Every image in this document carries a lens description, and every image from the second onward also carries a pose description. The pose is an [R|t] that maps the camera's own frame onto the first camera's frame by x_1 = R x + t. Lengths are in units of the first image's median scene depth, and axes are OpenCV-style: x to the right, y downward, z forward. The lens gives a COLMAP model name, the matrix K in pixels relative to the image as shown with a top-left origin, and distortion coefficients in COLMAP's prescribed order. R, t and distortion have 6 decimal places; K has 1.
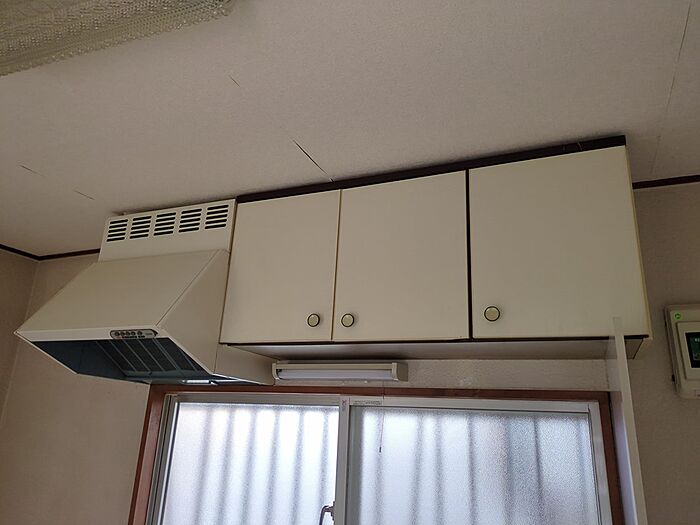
lens RADIAL K [[523.6, 0, 349.0], [0, 523.6, 257.6], [0, 0, 1]] dist [0.041330, -0.041213]
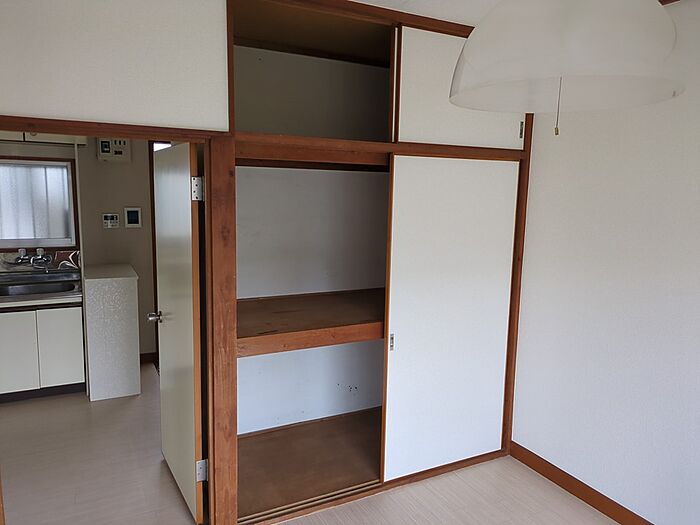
lens RADIAL K [[523.6, 0, 349.0], [0, 523.6, 257.6], [0, 0, 1]] dist [0.041330, -0.041213]
pose [[0.620400, -0.143004, 0.771138, -0.719938], [-0.240166, 0.901361, 0.360373, -0.541572], [-0.746608, -0.408777, 0.524860, -1.514133]]
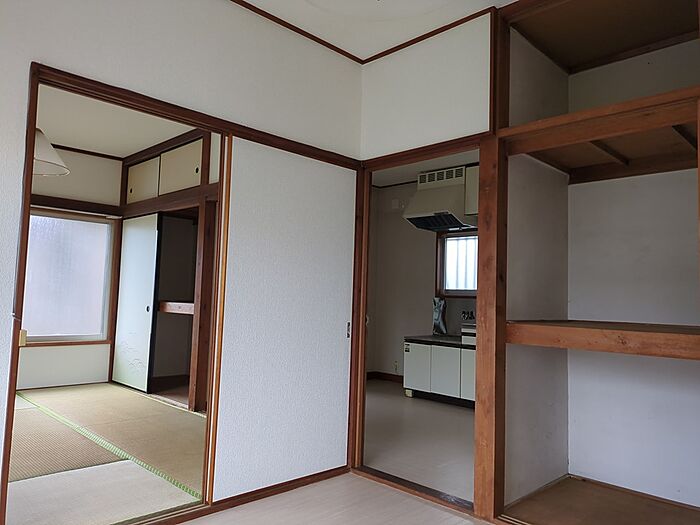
lens RADIAL K [[523.6, 0, 349.0], [0, 523.6, 257.6], [0, 0, 1]] dist [0.041330, -0.041213]
pose [[0.931639, -0.046450, -0.360405, 0.217093], [0.128572, 0.969777, 0.207368, -0.312555], [0.339880, -0.239530, 0.909454, -2.046457]]
